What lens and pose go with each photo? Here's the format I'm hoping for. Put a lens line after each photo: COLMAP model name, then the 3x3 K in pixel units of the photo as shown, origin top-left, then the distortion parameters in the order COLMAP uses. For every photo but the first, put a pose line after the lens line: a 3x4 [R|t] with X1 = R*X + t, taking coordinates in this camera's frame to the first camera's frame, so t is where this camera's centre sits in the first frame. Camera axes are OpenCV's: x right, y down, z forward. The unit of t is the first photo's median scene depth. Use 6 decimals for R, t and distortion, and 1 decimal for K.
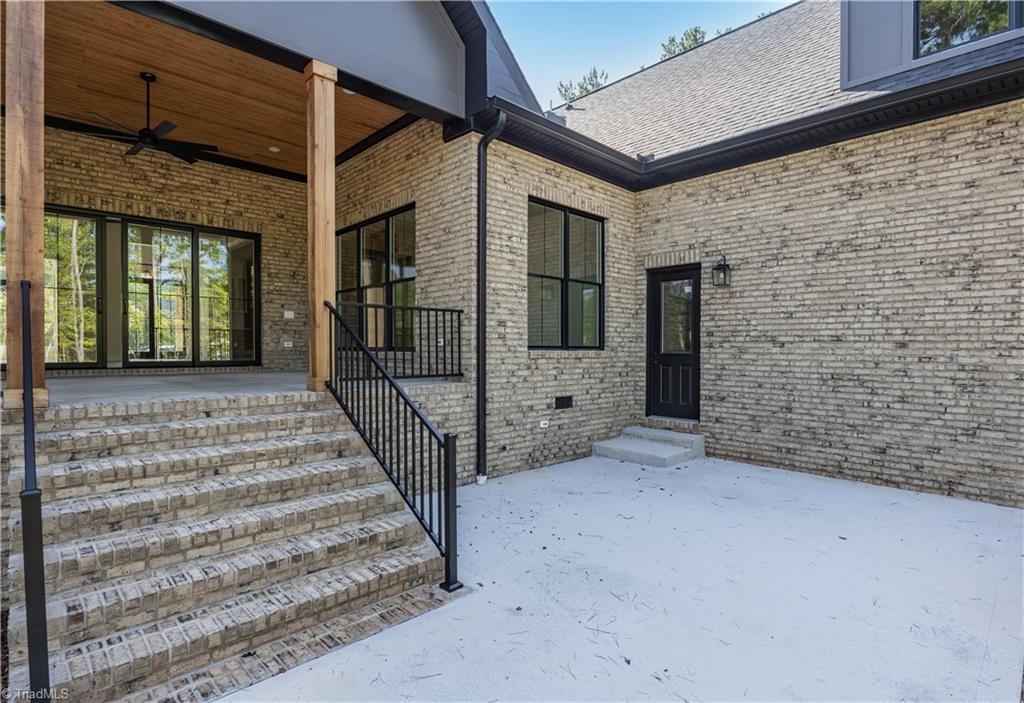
lens RADIAL K [[526.3, 0, 503.5], [0, 526.3, 361.4], [0, 0, 1]] dist [-0.007227, -0.001019]
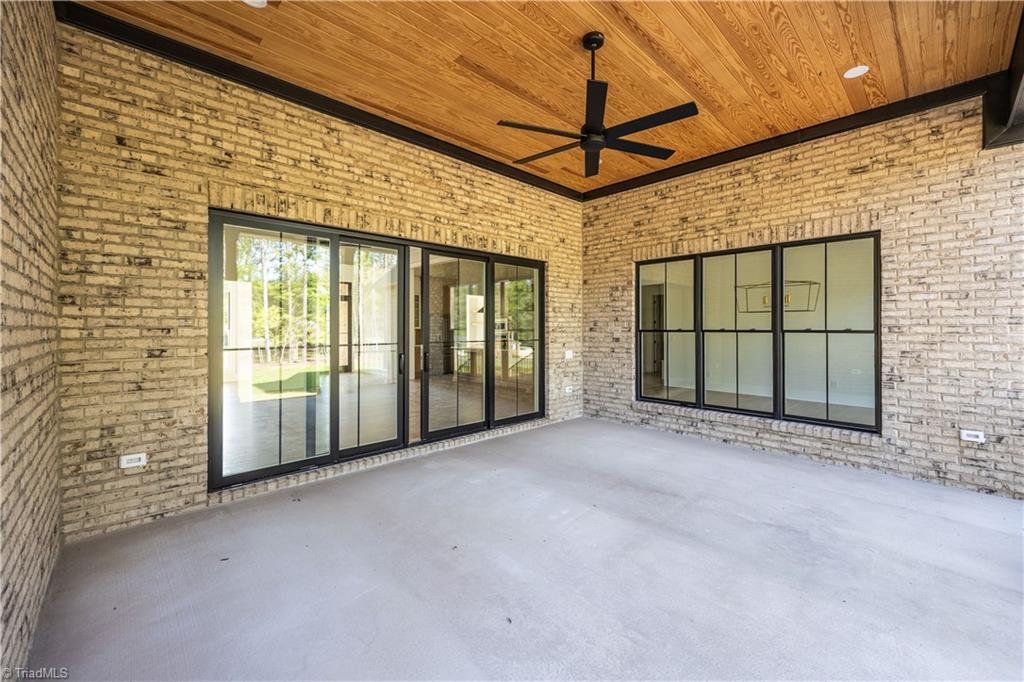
lens RADIAL K [[412.8, 0, 522.6], [0, 412.8, 328.1], [0, 0, 1]] dist [-0.000039, 0.000007]
pose [[0.999762, -0.004302, 0.021410, -0.708358], [0.004775, 0.999744, -0.022112, -0.166592], [-0.021309, 0.022209, 0.999526, 0.462851]]
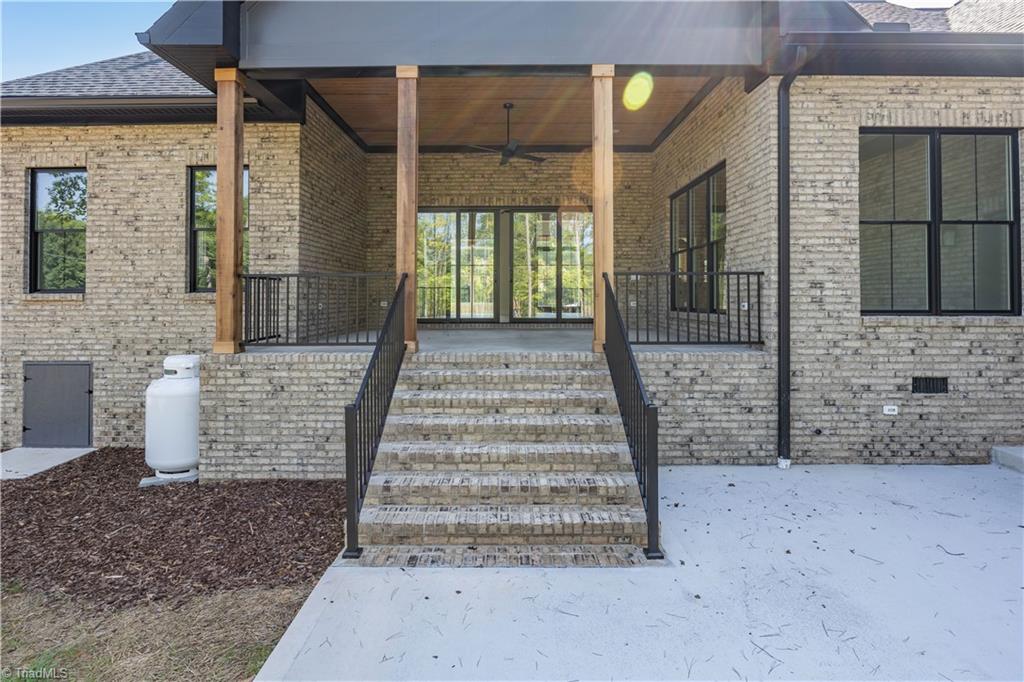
lens RADIAL K [[546.4, 0, 505.6], [0, 546.4, 294.2], [0, 0, 1]] dist [-0.013074, 0.003007]
pose [[0.718166, -0.008194, -0.695824, 0.259479], [-0.012900, 0.999602, -0.025086, -0.029462], [0.695753, 0.026992, 0.717774, 0.013091]]
